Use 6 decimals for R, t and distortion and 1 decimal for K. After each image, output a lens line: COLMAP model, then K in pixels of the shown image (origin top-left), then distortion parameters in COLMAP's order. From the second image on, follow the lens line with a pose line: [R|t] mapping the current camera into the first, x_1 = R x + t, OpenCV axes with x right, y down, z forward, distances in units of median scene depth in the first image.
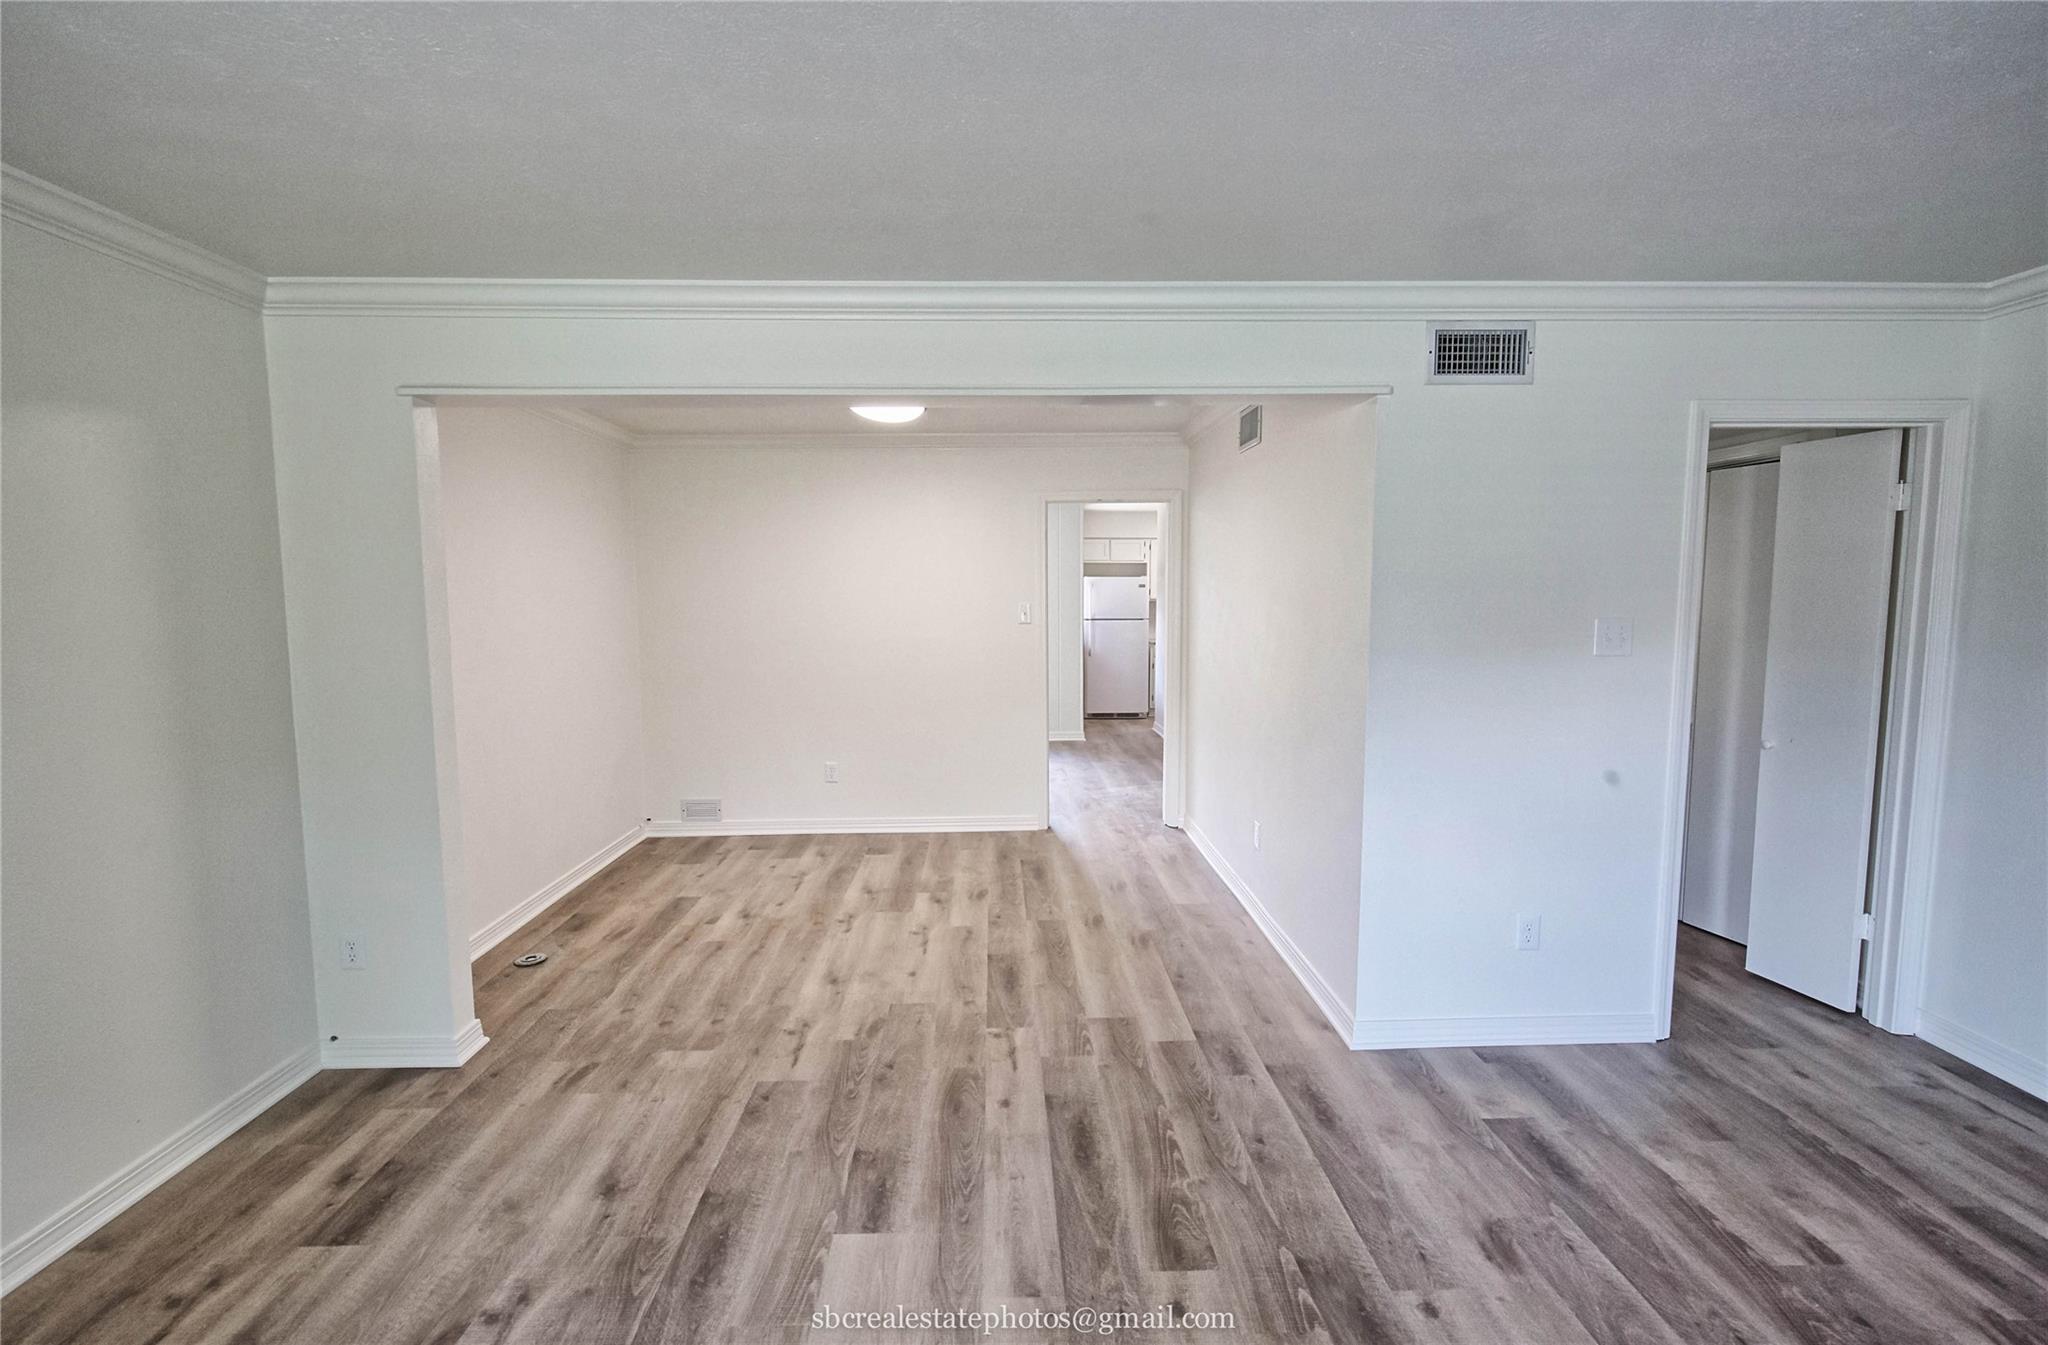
lens RADIAL K [[940.1, 0, 1024.0], [0, 940.1, 672.5], [0, 0, 1]] dist [-0.002776, 0.000250]
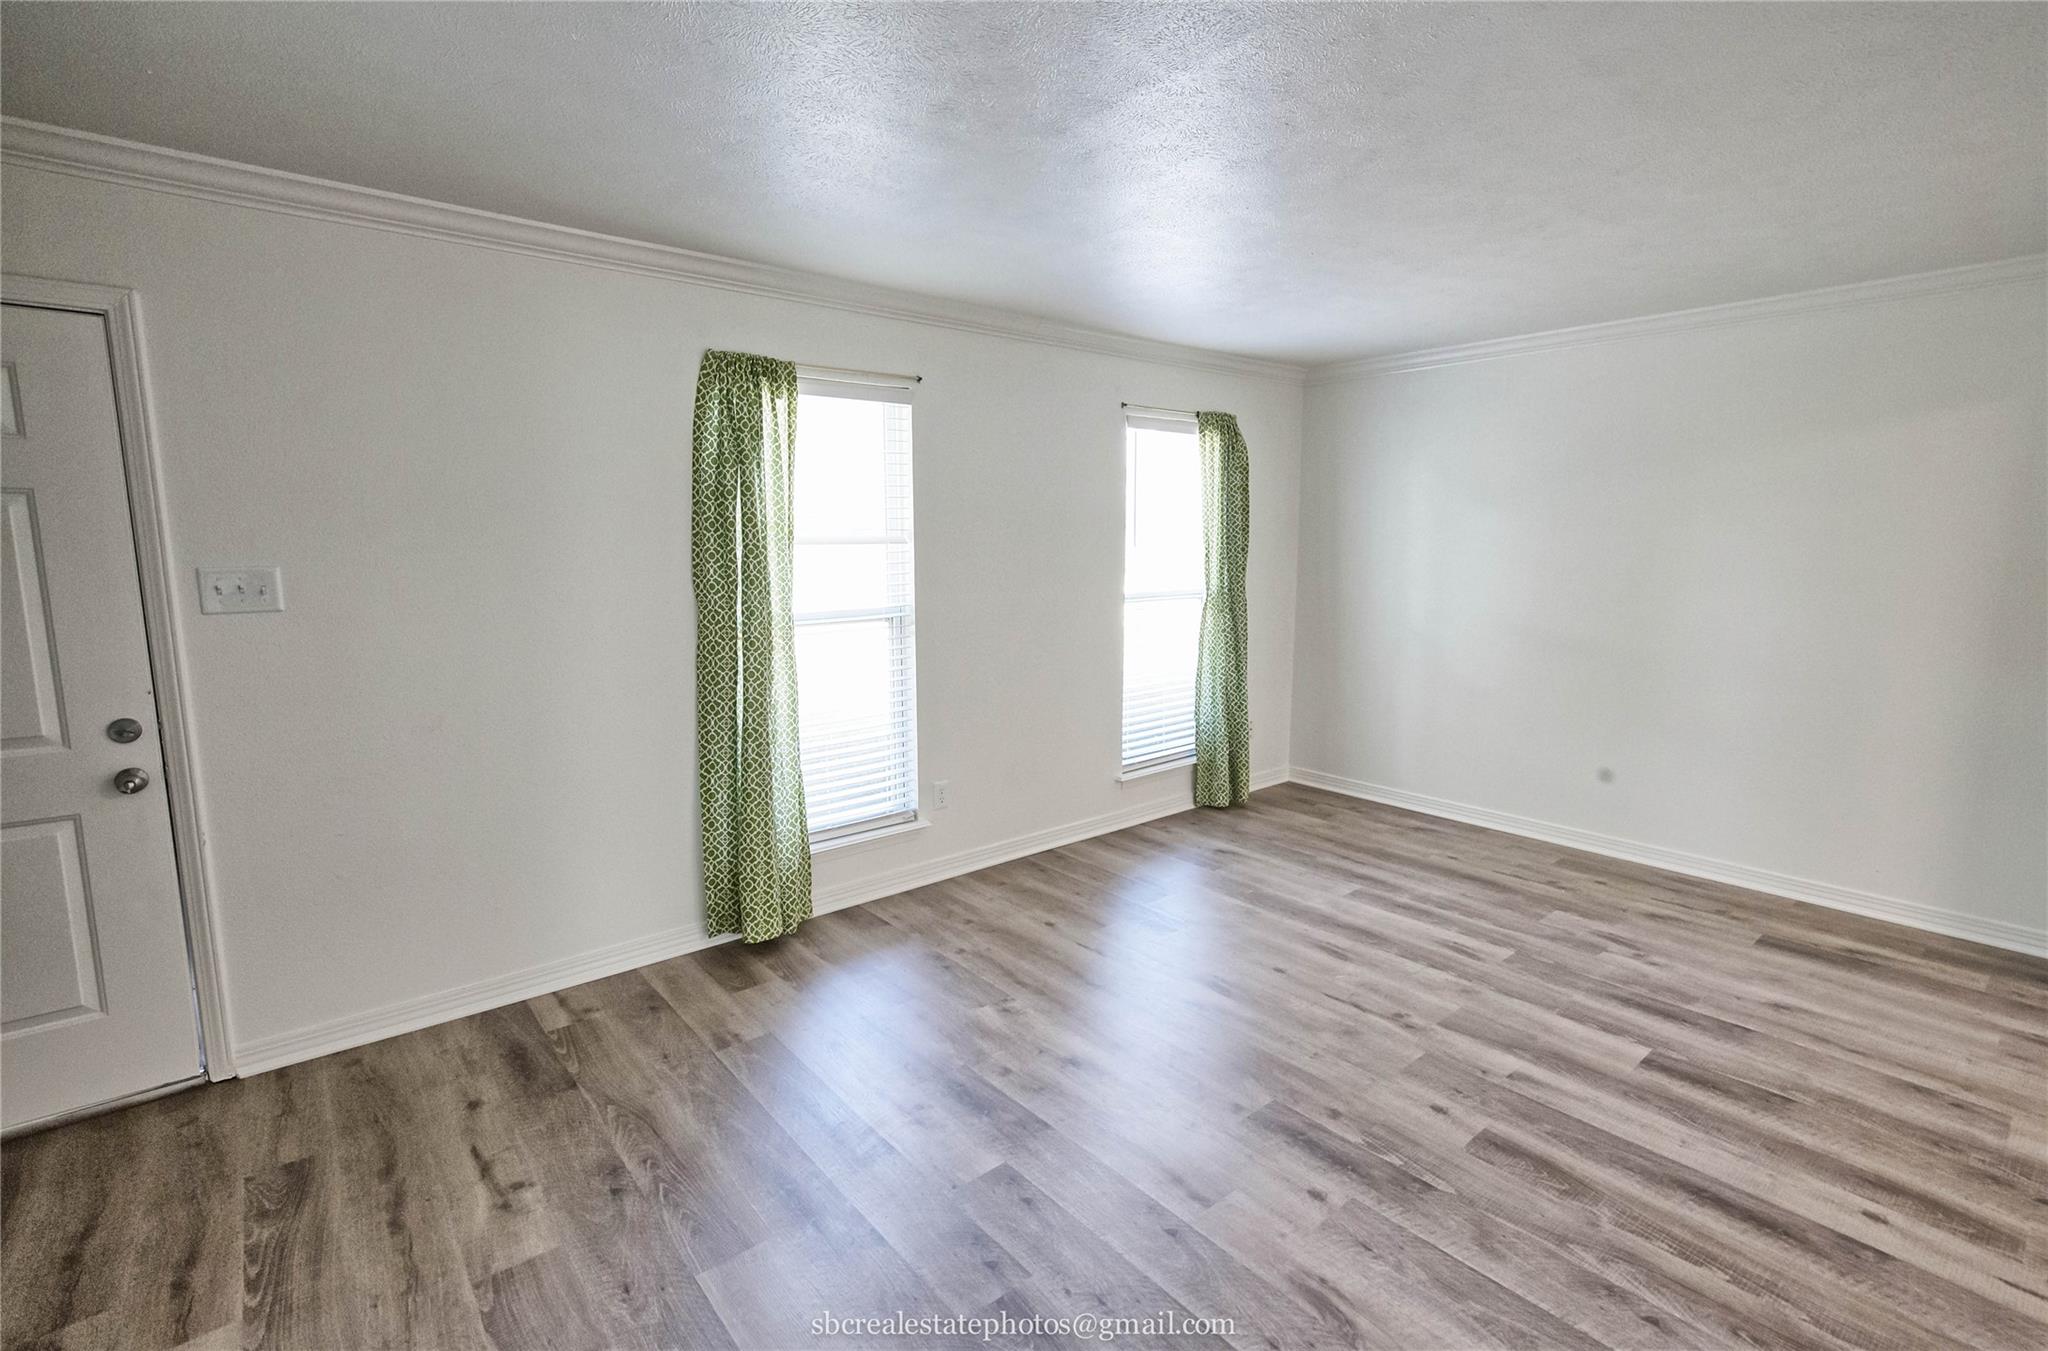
lens RADIAL K [[940.1, 0, 1024.0], [0, 940.1, 675.5], [0, 0, 1]] dist [-0.002776, 0.000250]
pose [[-0.787343, 0.093858, -0.609329, 0.913114], [-0.053469, 0.974224, 0.219155, -0.086911], [0.614192, 0.205130, -0.762030, 1.048670]]
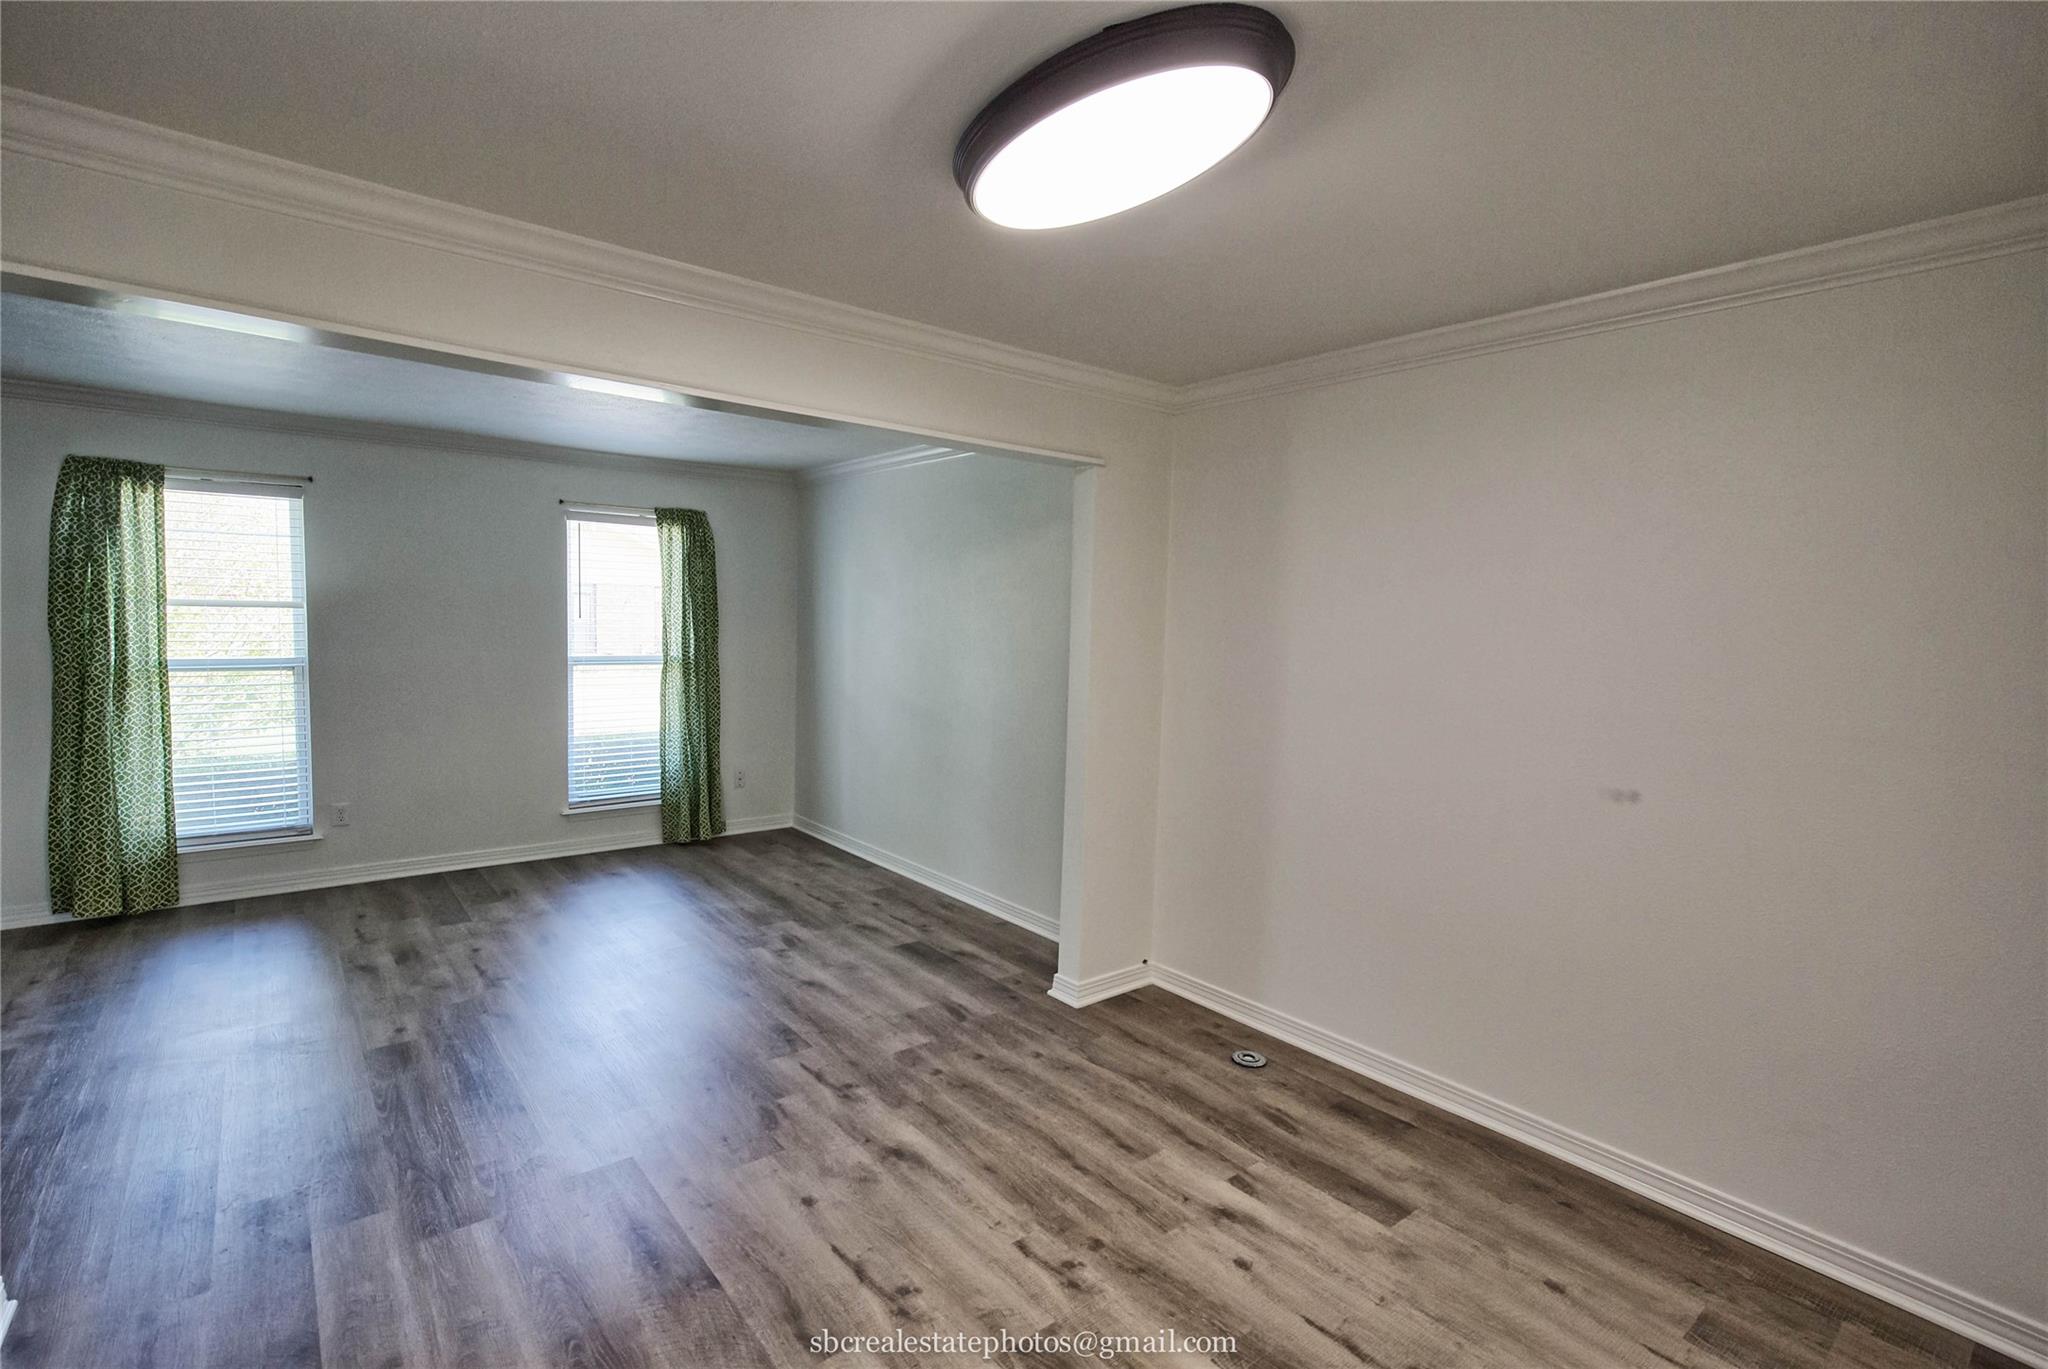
lens RADIAL K [[961.7, 0, 1024.0], [0, 961.7, 684.5], [0, 0, 1]] dist [0.008778, -0.000060]
pose [[-0.800075, 0.023921, -0.599423, 0.201451], [-0.078633, 0.986402, 0.144319, -0.184144], [0.594724, 0.162600, -0.787314, 2.048334]]
